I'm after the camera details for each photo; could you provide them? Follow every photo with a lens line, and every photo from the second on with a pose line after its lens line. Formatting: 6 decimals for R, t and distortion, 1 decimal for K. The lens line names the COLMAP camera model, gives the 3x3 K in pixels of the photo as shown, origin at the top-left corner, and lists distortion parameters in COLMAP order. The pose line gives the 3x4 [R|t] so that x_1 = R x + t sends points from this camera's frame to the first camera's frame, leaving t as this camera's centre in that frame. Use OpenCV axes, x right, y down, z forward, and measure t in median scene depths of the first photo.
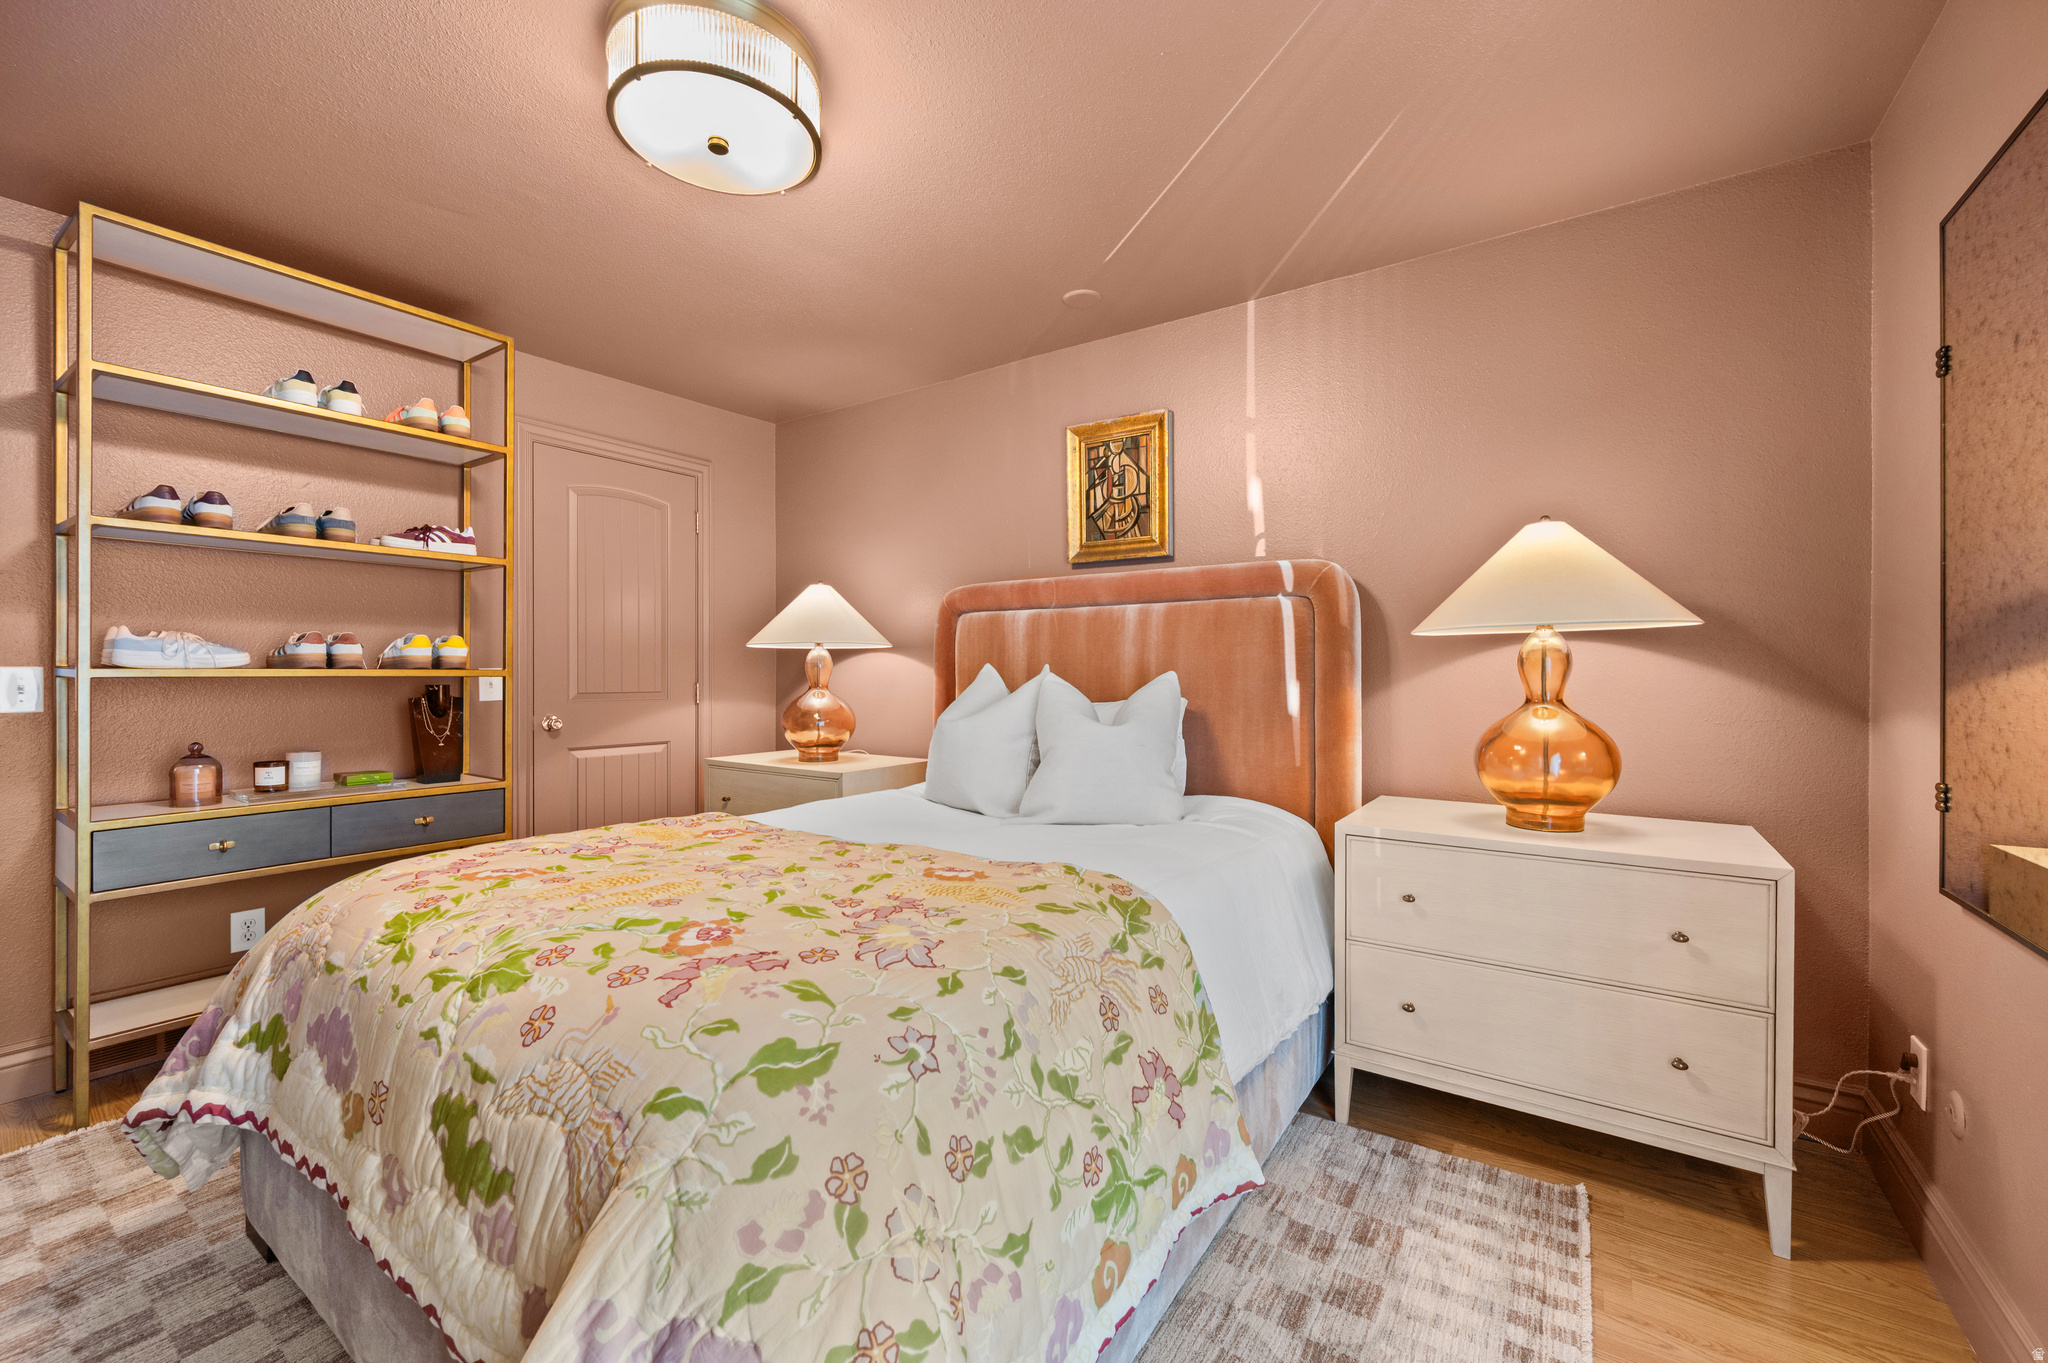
lens RADIAL K [[812.5, 0, 974.2], [0, 812.5, 673.7], [0, 0, 1]] dist [-0.000442, 0.000240]
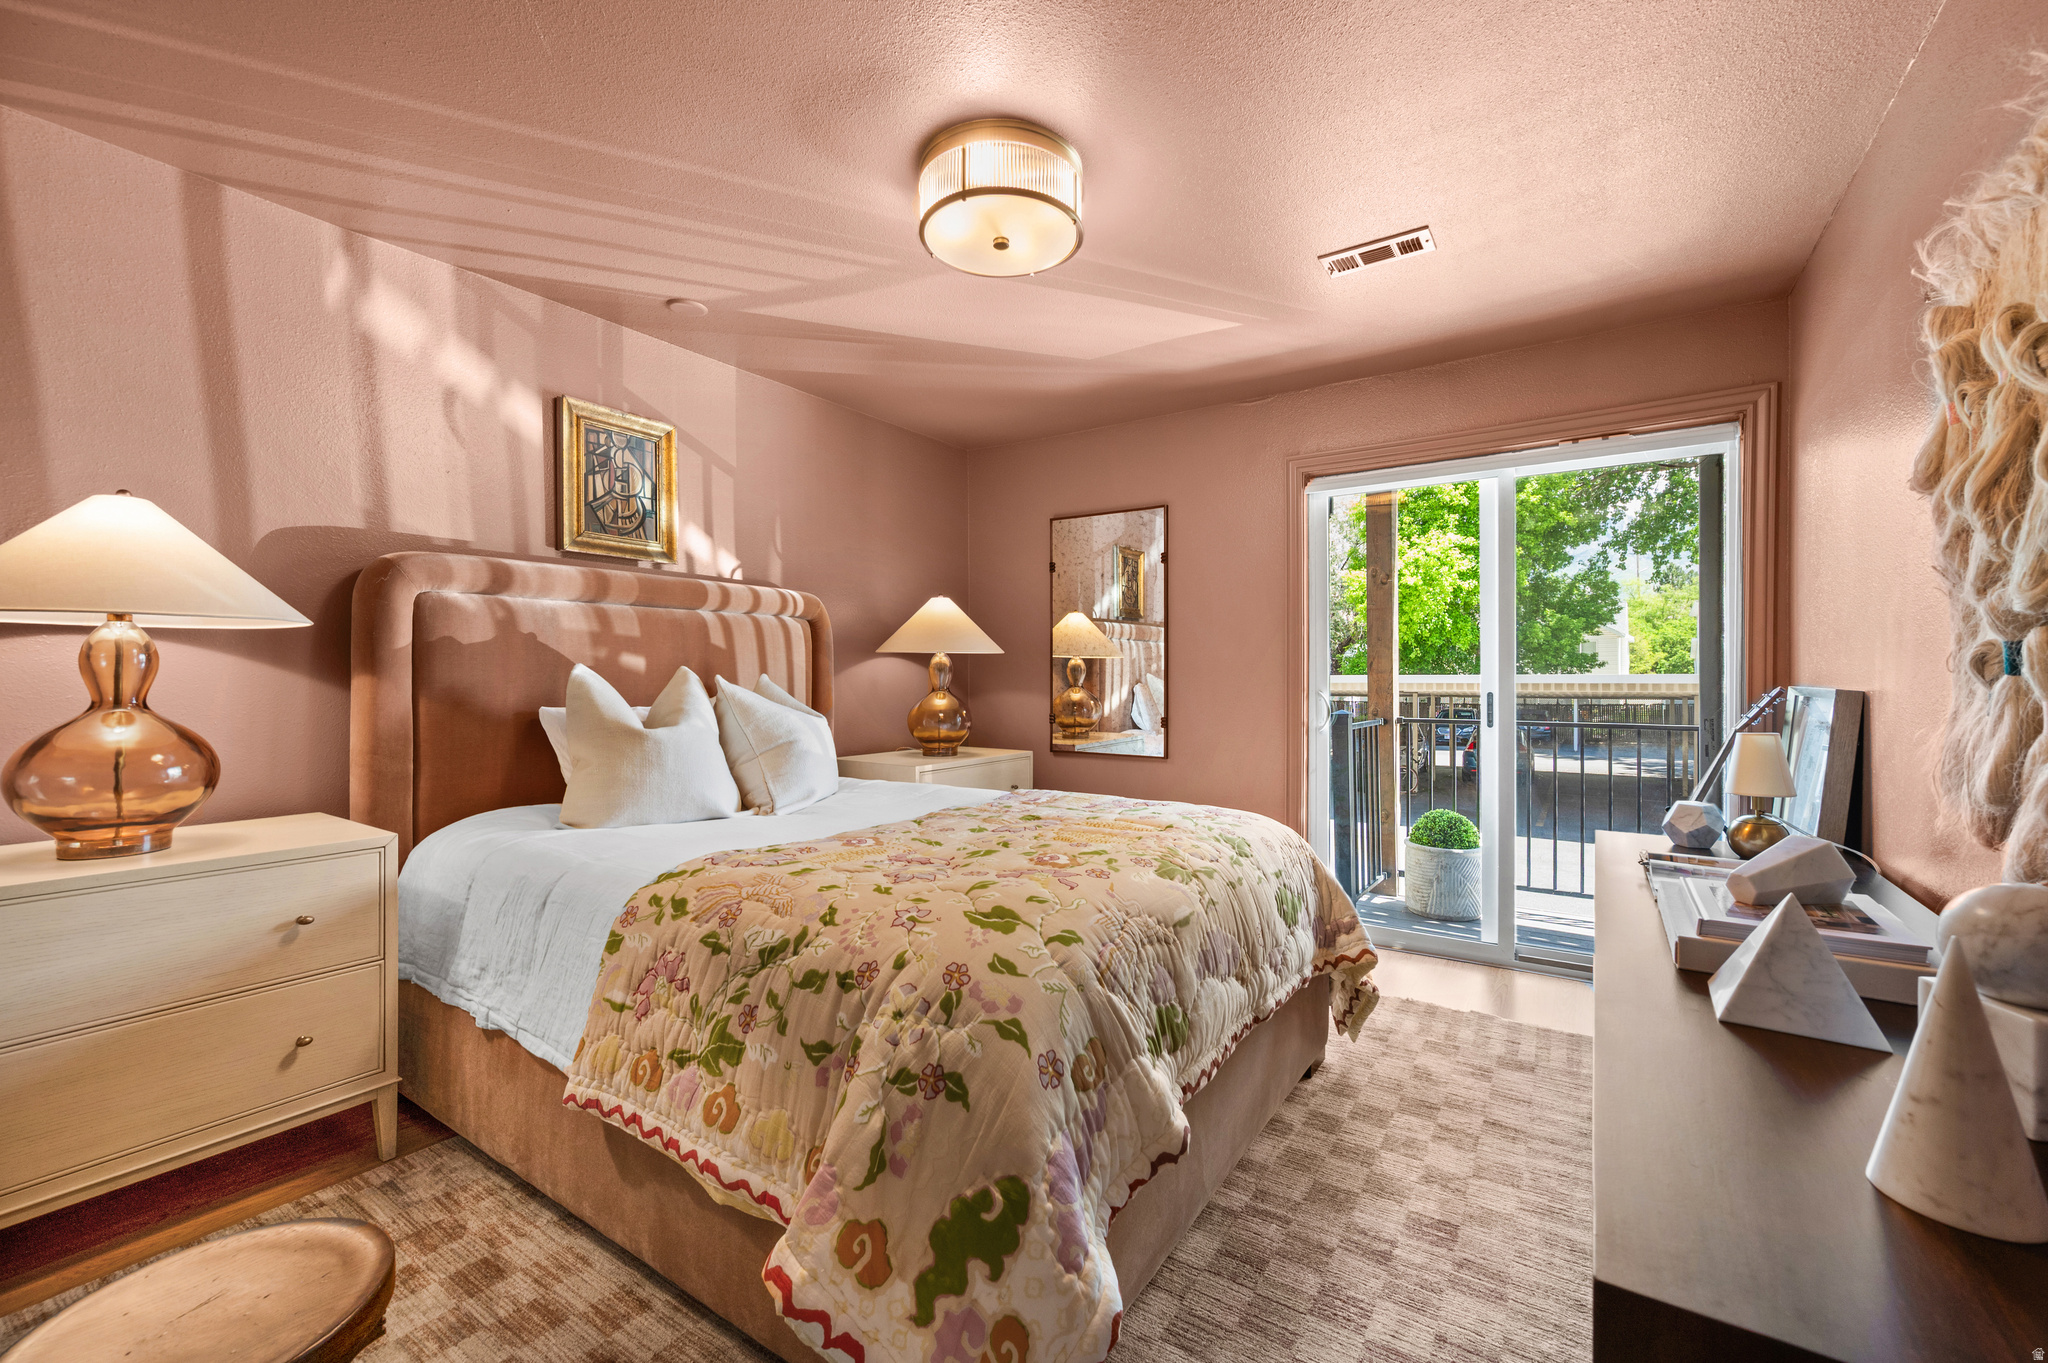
lens RADIAL K [[812.5, 0, 1034.8], [0, 812.5, 682.4], [0, 0, 1]] dist [-0.000442, 0.000240]
pose [[-0.036092, -0.011742, 0.999279, -0.808513], [-0.000365, 0.999931, 0.011736, -0.003039], [-0.999348, 0.000059, -0.036094, 0.539311]]
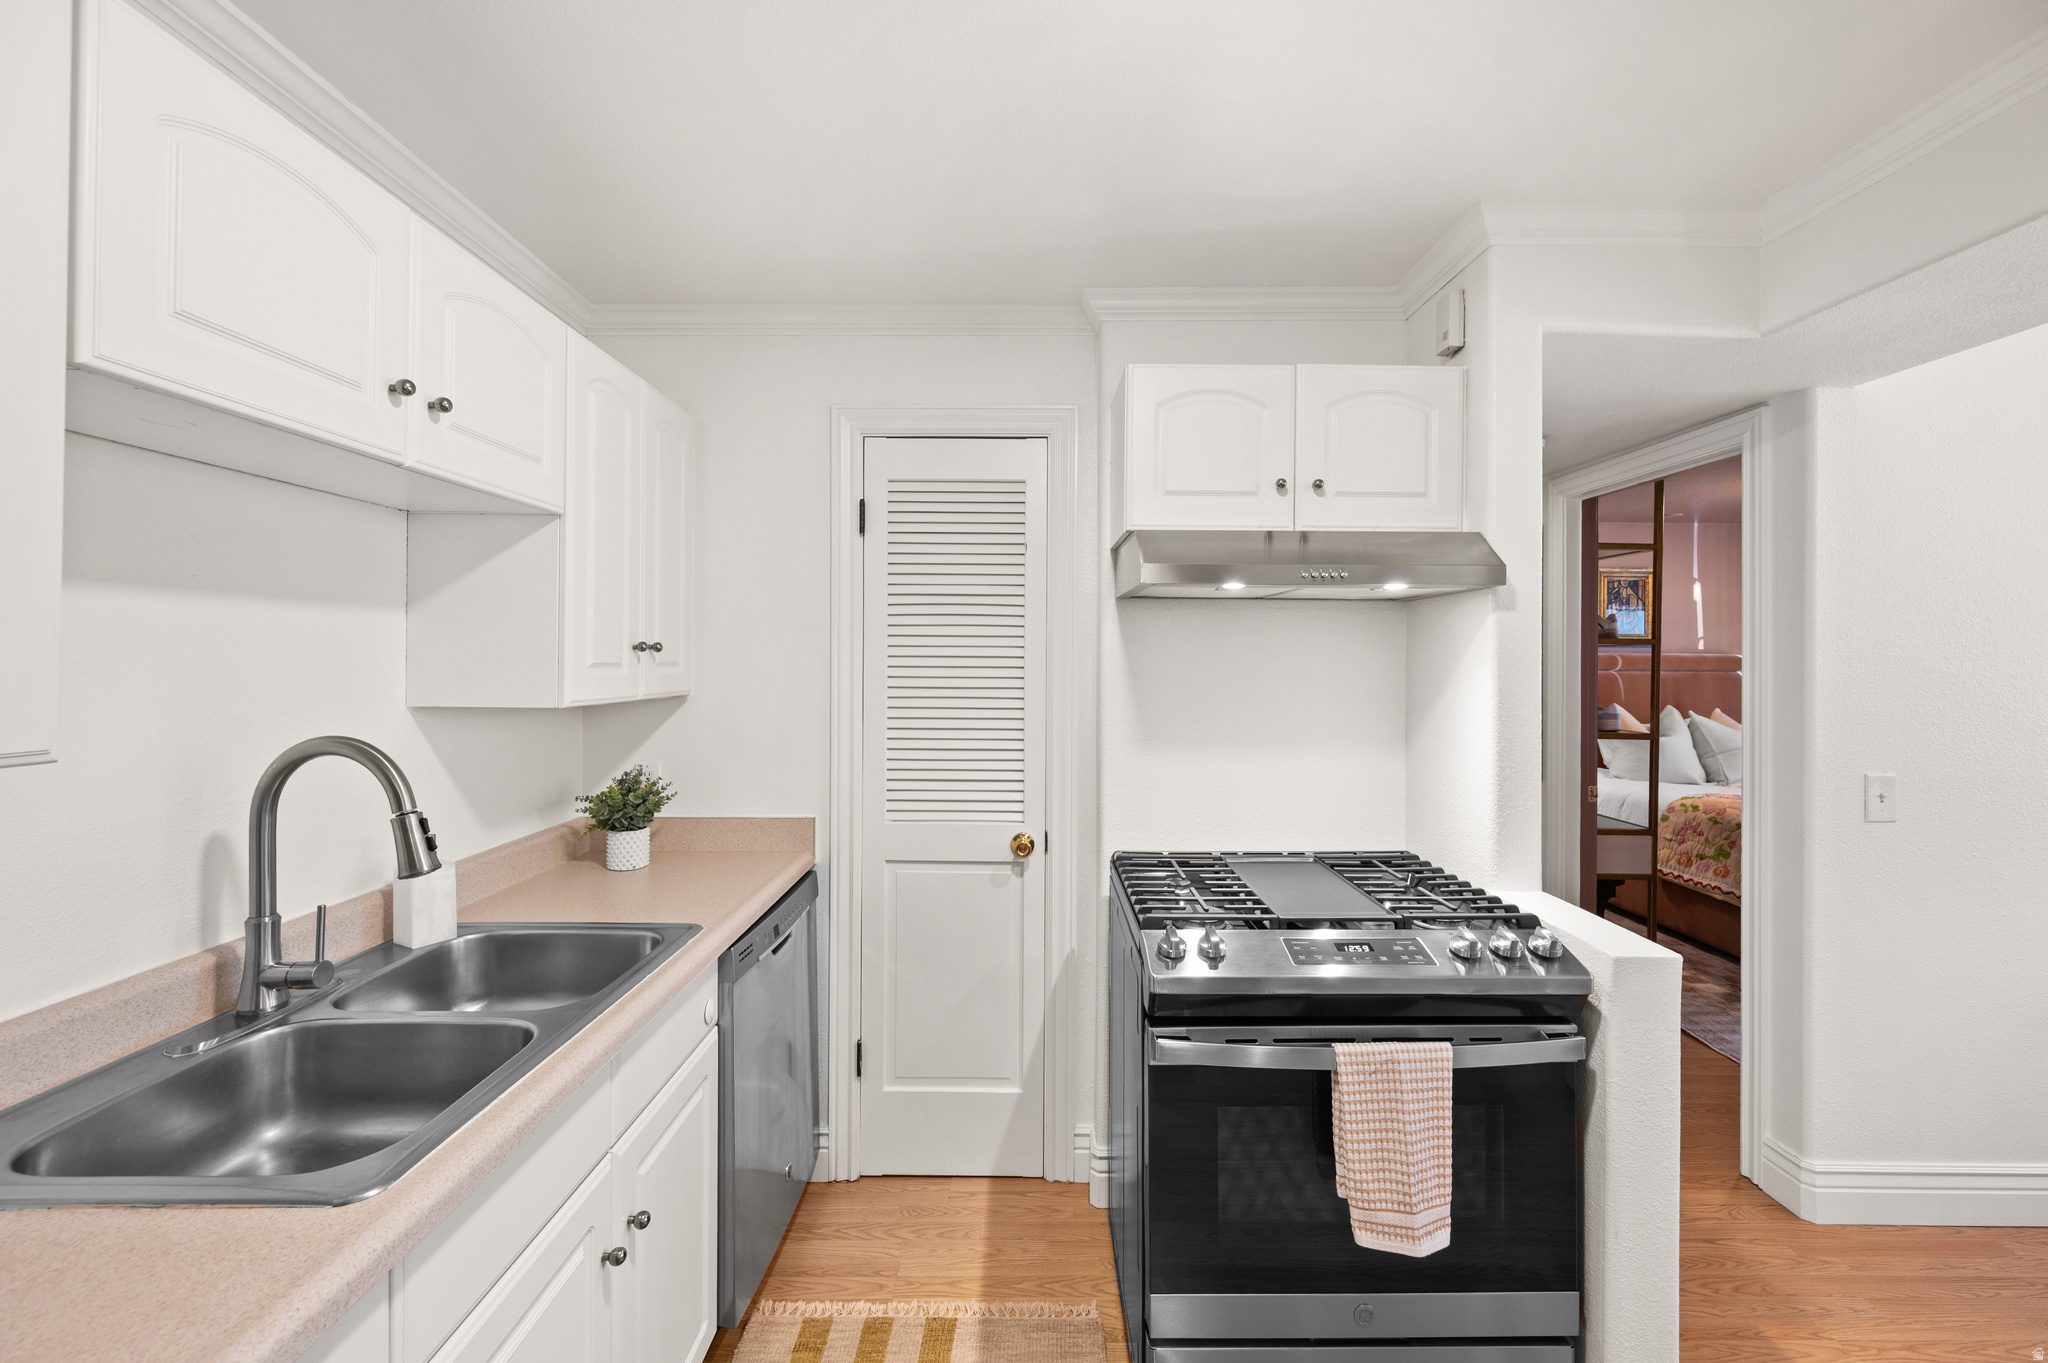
lens RADIAL K [[812.5, 0, 1024.5], [0, 812.5, 658.9], [0, 0, 1]] dist [-0.000442, 0.000240]
pose [[0.809413, -0.002787, 0.587233, -2.028402], [-0.002115, 0.999968, 0.007660, -0.118128], [-0.587235, -0.007442, 0.809382, 0.297613]]
